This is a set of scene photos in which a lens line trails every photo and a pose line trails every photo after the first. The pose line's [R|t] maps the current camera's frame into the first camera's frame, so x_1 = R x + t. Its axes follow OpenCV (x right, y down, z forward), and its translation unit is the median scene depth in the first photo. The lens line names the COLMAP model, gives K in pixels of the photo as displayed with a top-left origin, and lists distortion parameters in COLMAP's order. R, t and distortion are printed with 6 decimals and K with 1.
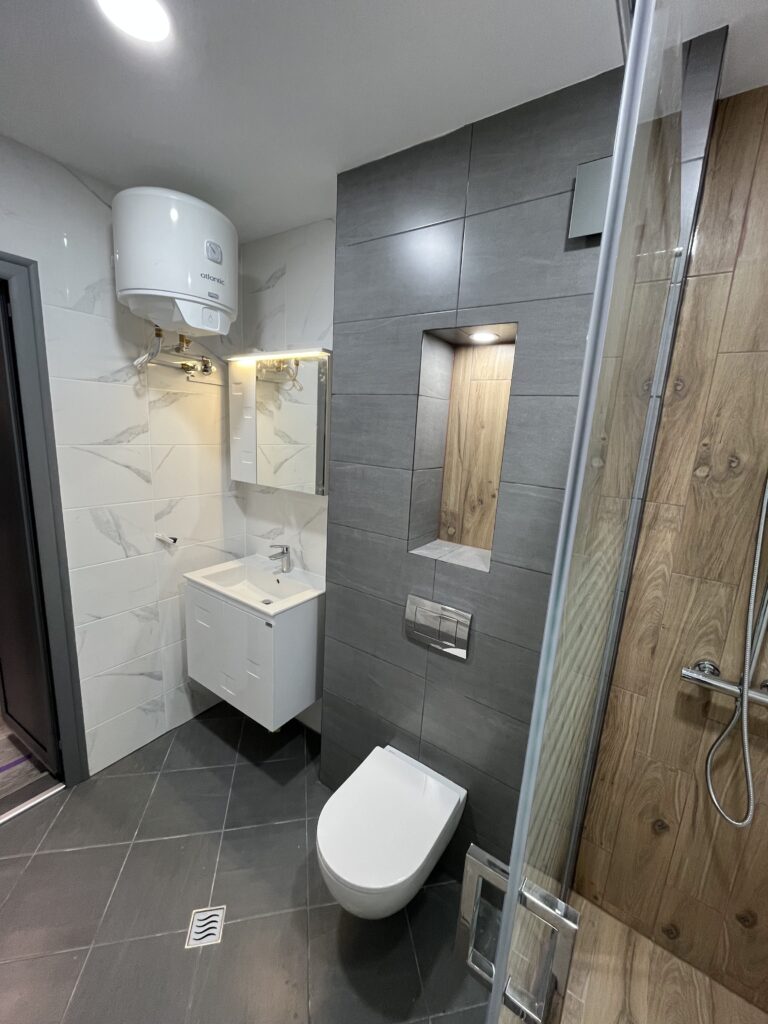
lens RADIAL K [[413.6, 0, 385.3], [0, 413.6, 511.7], [0, 0, 1]] dist [-0.004027, 0.000357]
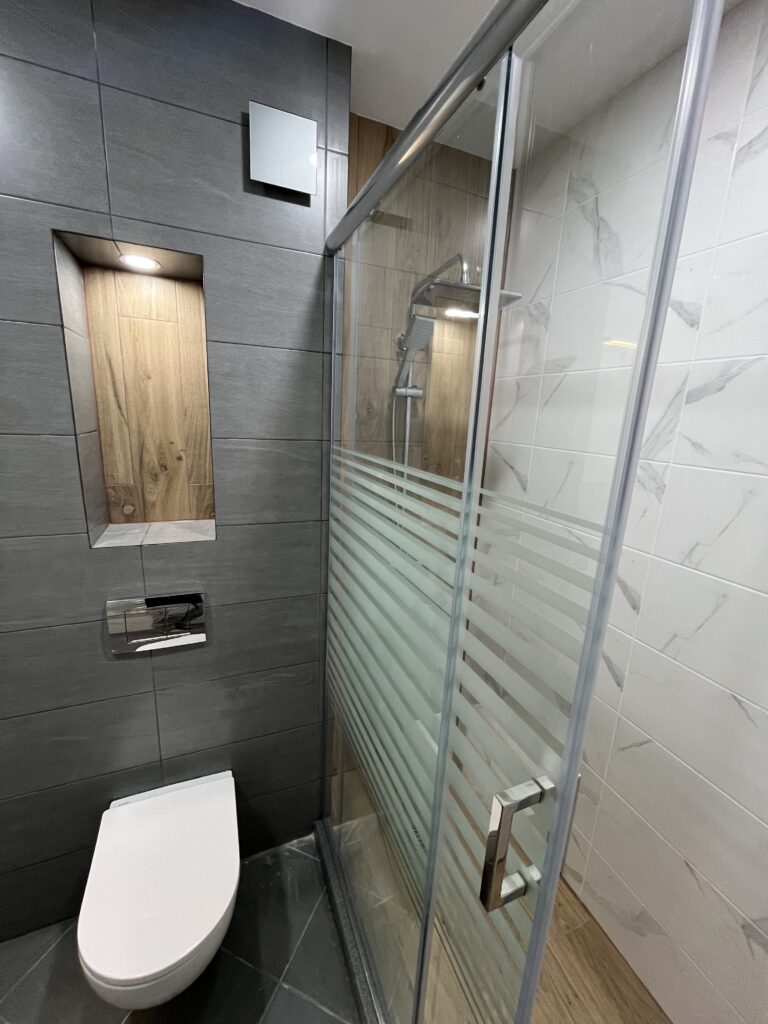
lens RADIAL K [[413.6, 0, 384.6], [0, 413.6, 510.6], [0, 0, 1]] dist [-0.004027, 0.000357]
pose [[0.537265, -0.224935, 0.812865, -0.241953], [0.153386, 0.973767, 0.168078, -0.010627], [-0.829348, 0.034380, 0.557673, 0.152668]]
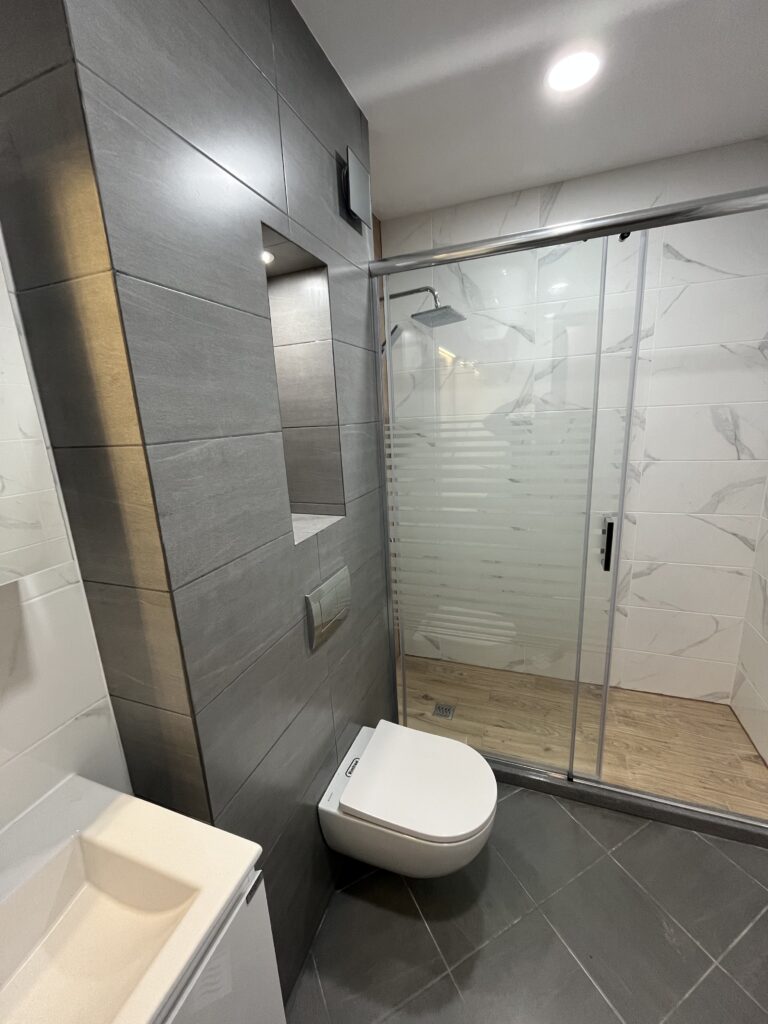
lens RADIAL K [[413.6, 0, 383.7], [0, 413.6, 511.4], [0, 0, 1]] dist [-0.004027, 0.000357]
pose [[-0.252723, -0.266888, 0.930001, -0.631462], [0.229980, 0.917084, 0.325677, -0.154702], [-0.939809, 0.296188, -0.170389, 0.939743]]
